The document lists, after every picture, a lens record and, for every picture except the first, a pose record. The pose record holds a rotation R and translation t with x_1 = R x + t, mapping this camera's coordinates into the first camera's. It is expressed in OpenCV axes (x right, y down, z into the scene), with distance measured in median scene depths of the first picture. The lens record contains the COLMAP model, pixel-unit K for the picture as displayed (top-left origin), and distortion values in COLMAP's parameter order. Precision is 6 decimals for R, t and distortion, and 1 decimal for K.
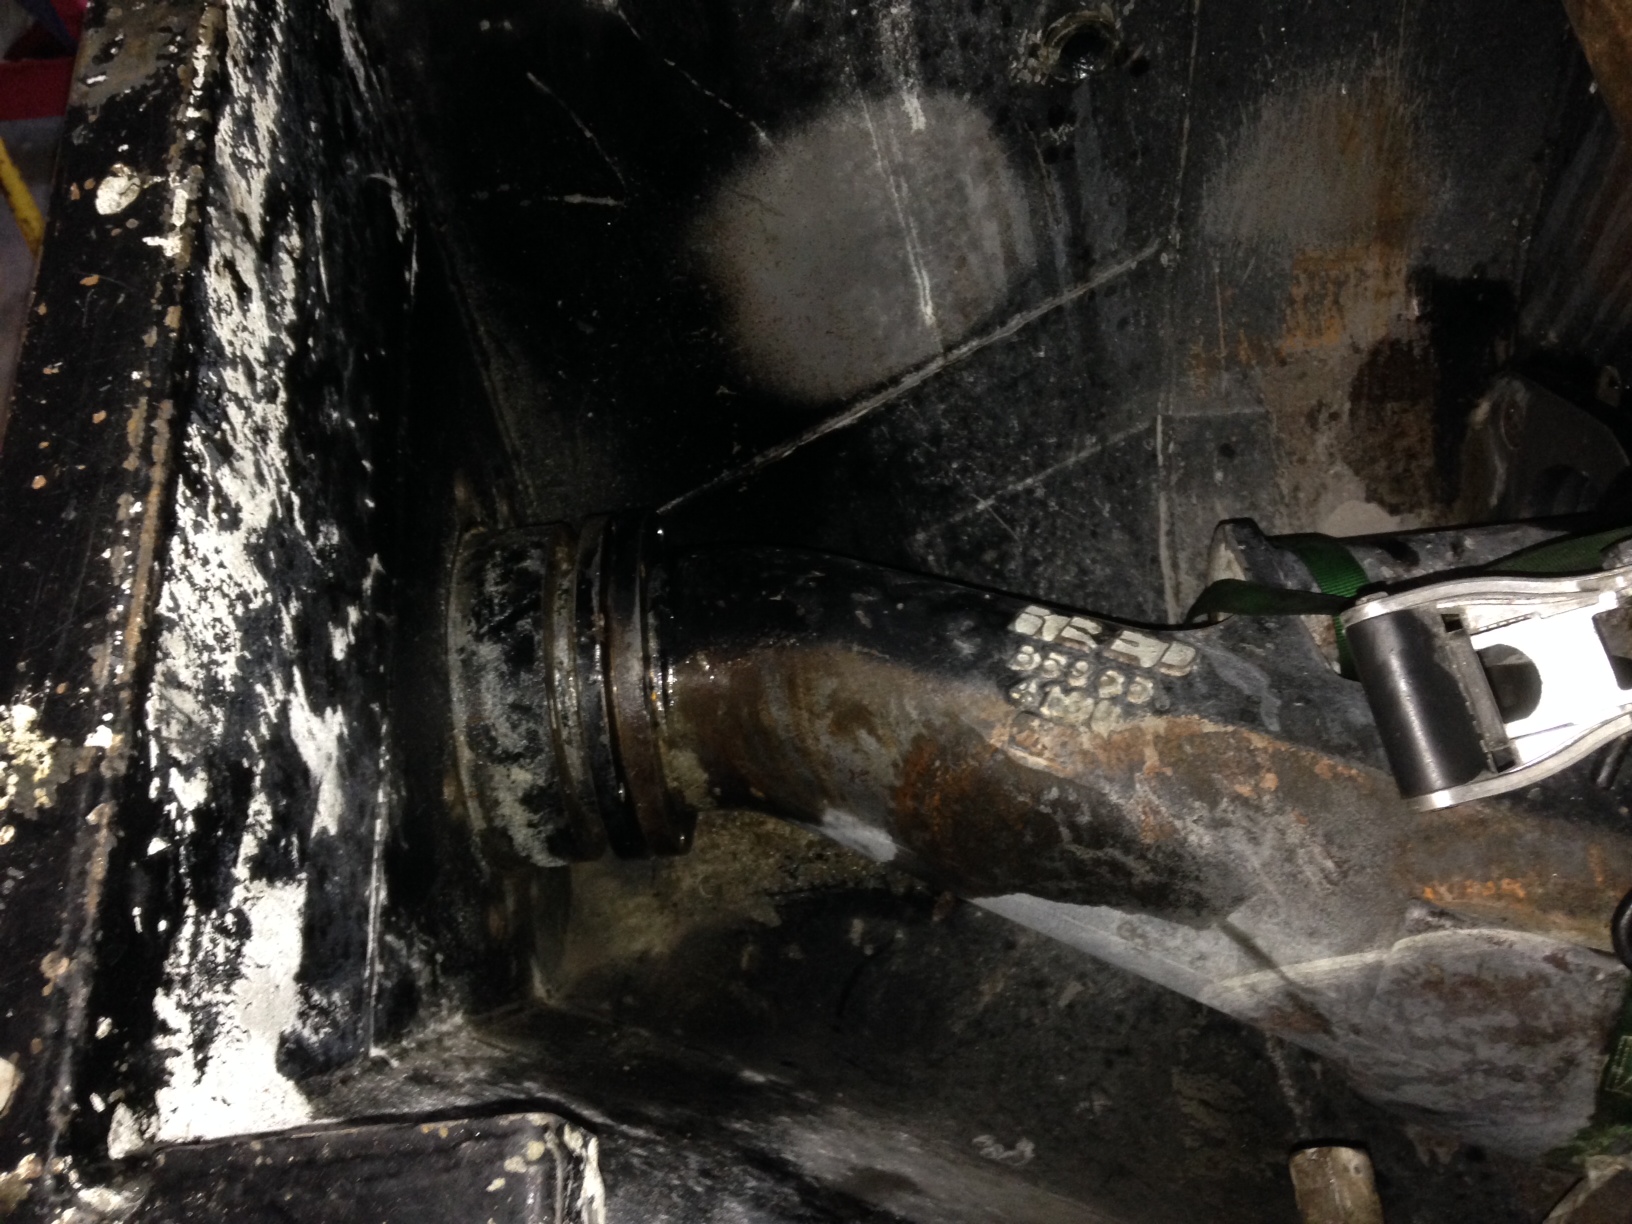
lens RADIAL K [[1472.6, 0, 808.5], [0, 1472.6, 627.7], [0, 0, 1]] dist [0.202497, -0.336343]
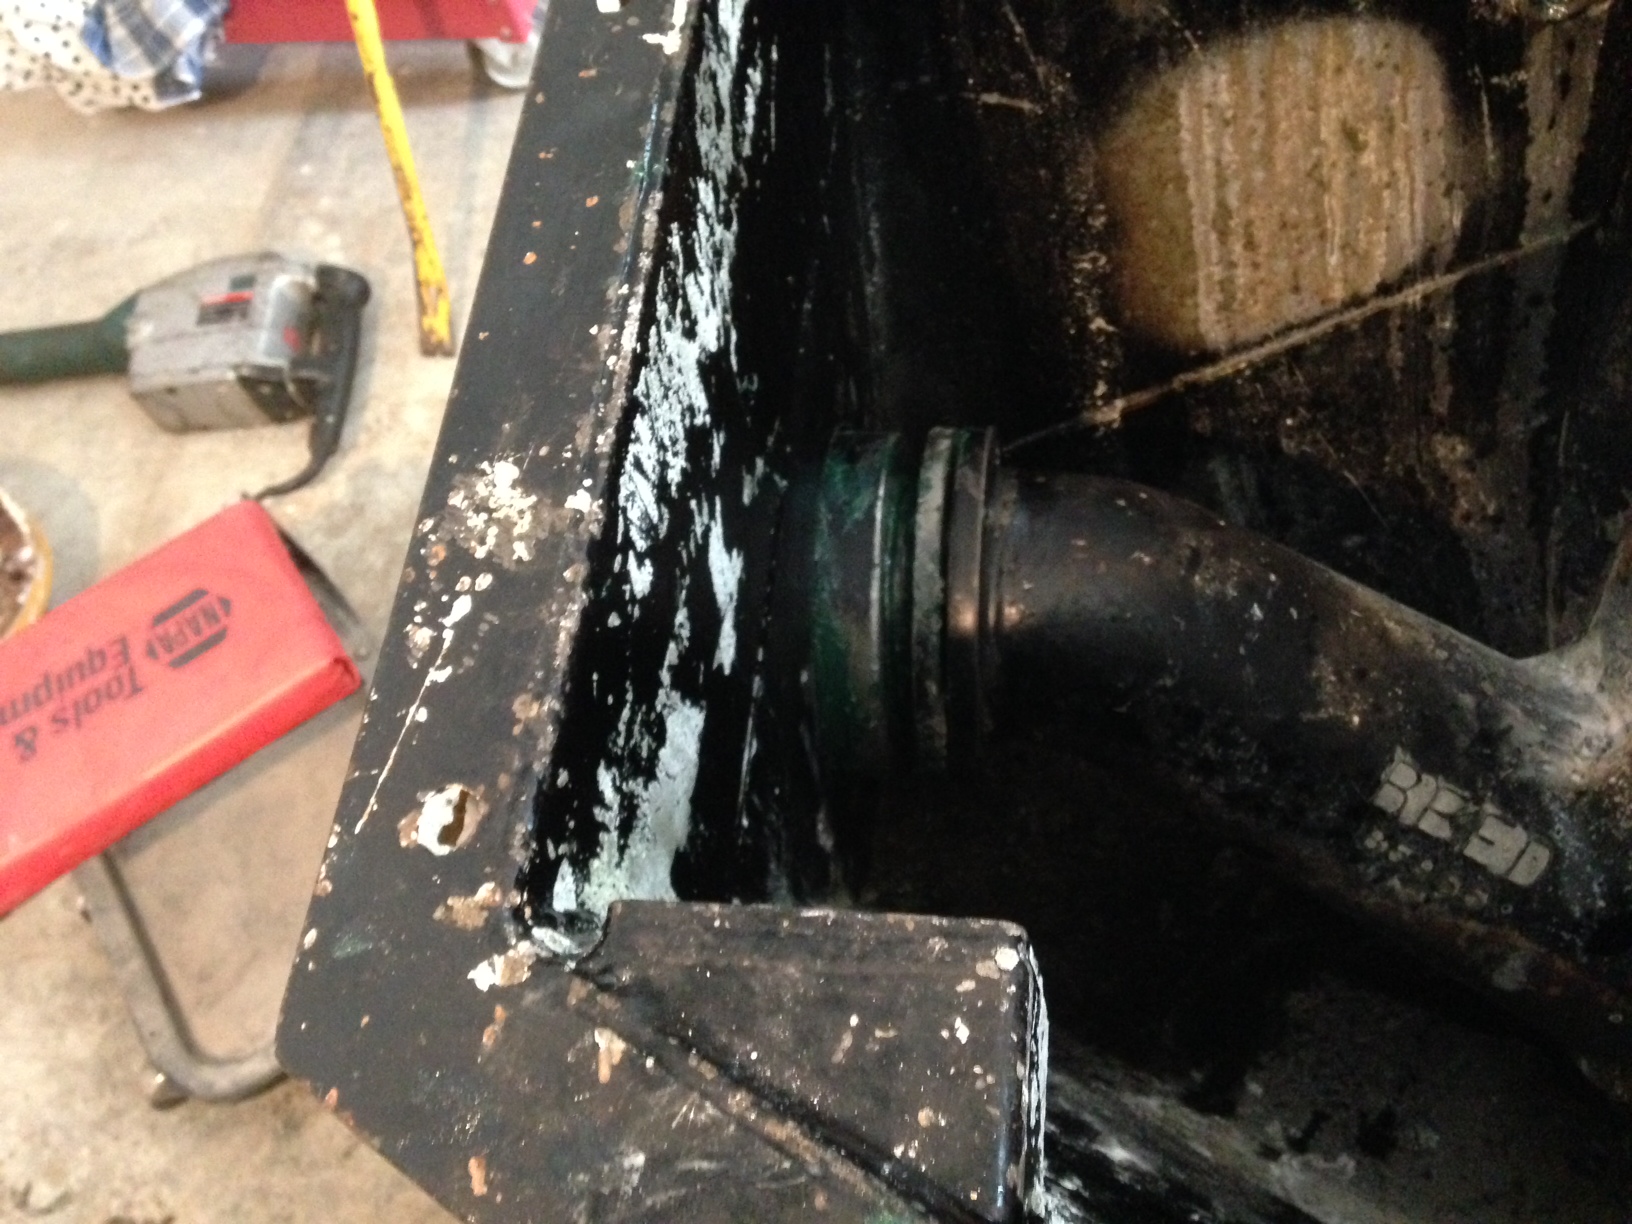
lens RADIAL K [[1472.6, 0, 808.5], [0, 1472.6, 627.7], [0, 0, 1]] dist [0.202497, -0.336343]
pose [[0.979651, 0.126438, -0.155874, -0.124660], [-0.127670, 0.991814, 0.002123, 0.106622], [0.154866, 0.017821, 0.987775, 0.047429]]
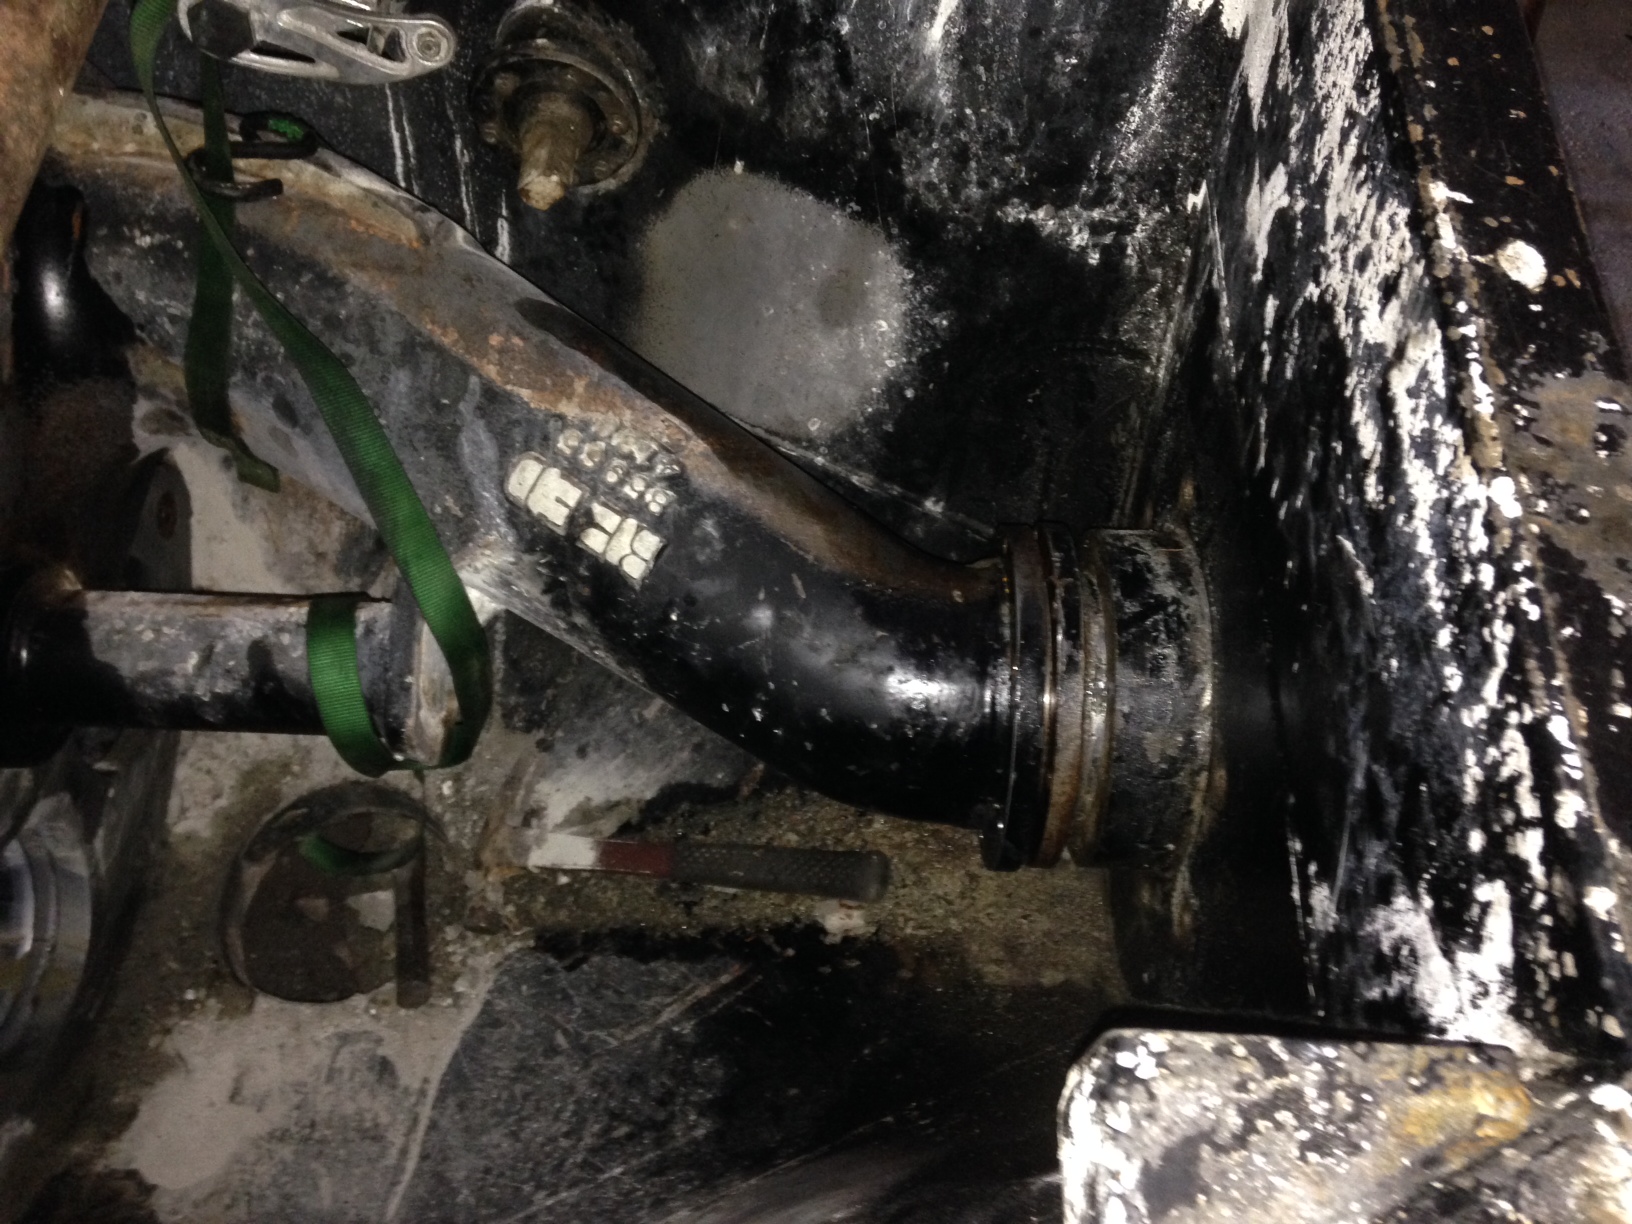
lens RADIAL K [[1505.2, 0, 806.4], [0, 1505.2, 644.1], [0, 0, 1]] dist [0.217971, -0.322601]
pose [[-0.991596, -0.065486, 0.111575, -0.126054], [0.129254, -0.538435, 0.832695, -1.283614], [0.005546, 0.840119, 0.542374, 0.649709]]
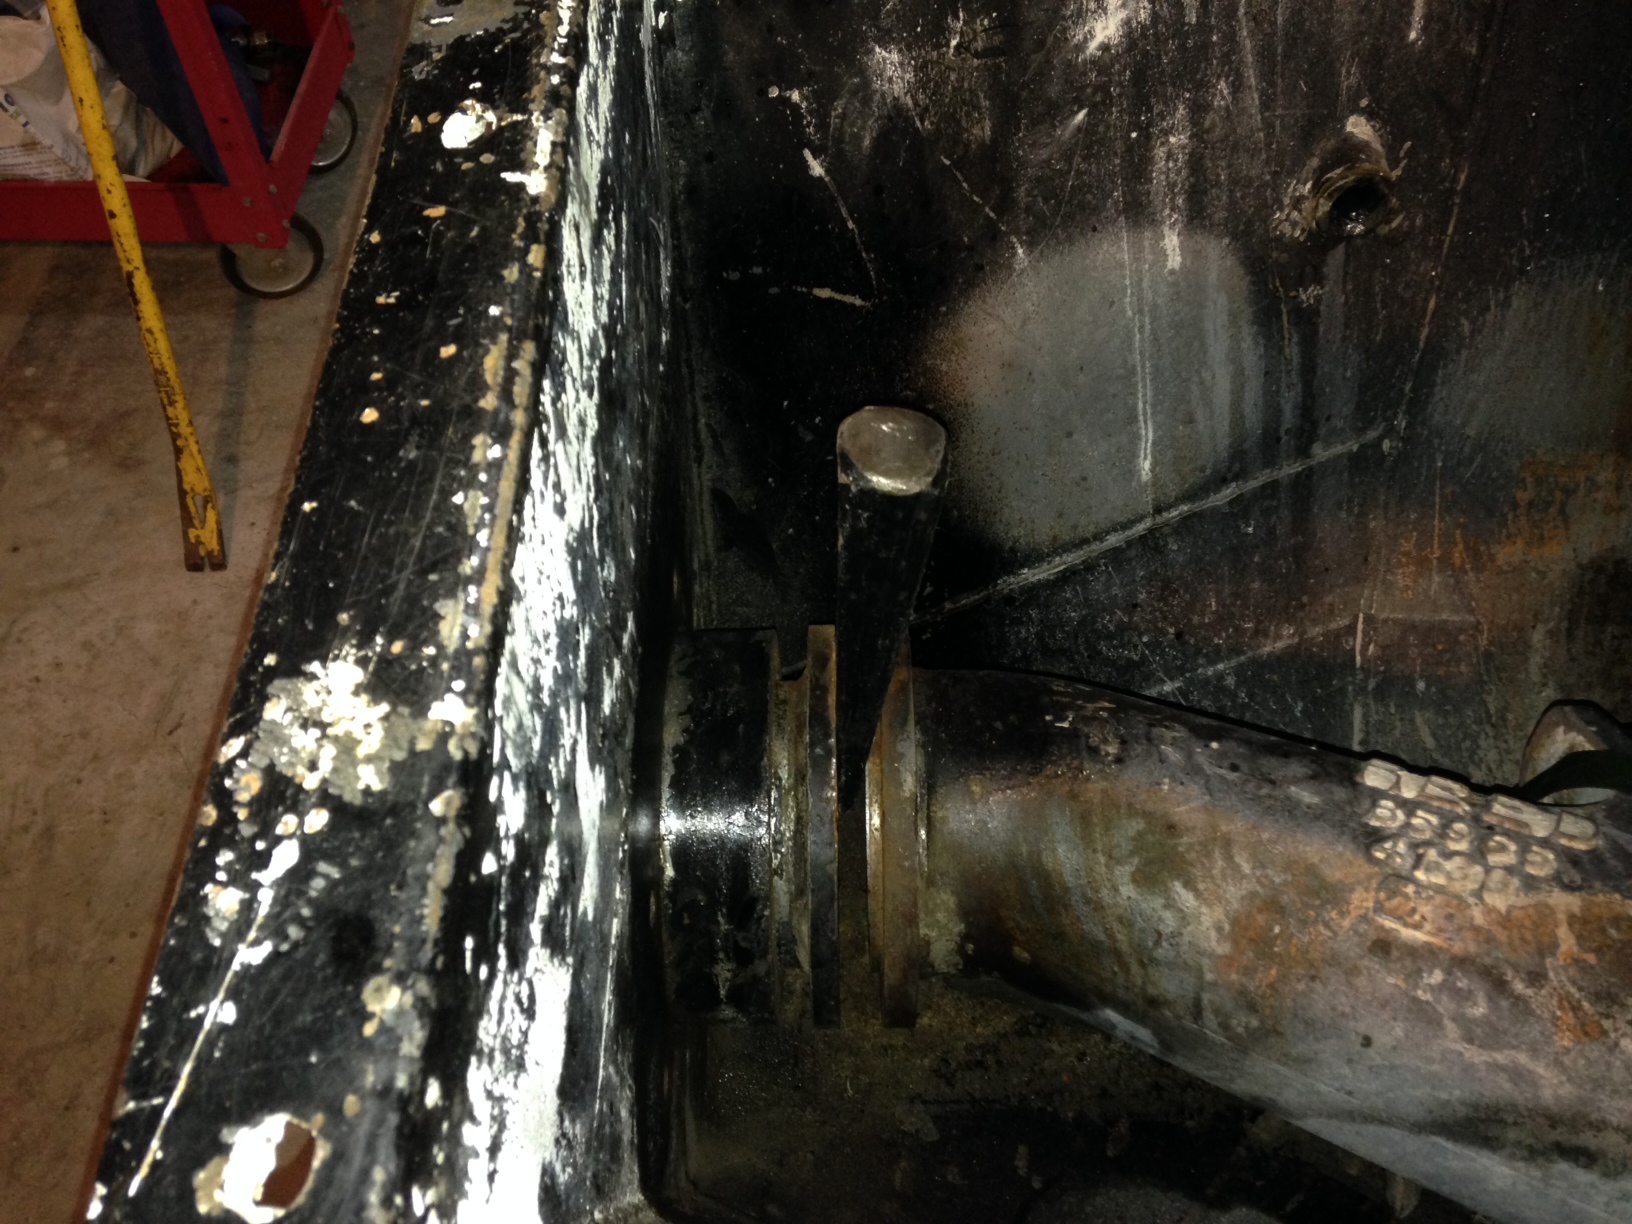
lens RADIAL K [[1472.6, 0, 808.5], [0, 1472.6, 627.7], [0, 0, 1]] dist [0.202497, -0.336343]
pose [[0.995335, 0.096279, -0.006171, -0.226332], [-0.096046, 0.982814, -0.157642, 0.106068], [-0.009113, 0.157499, 0.987477, 0.194390]]
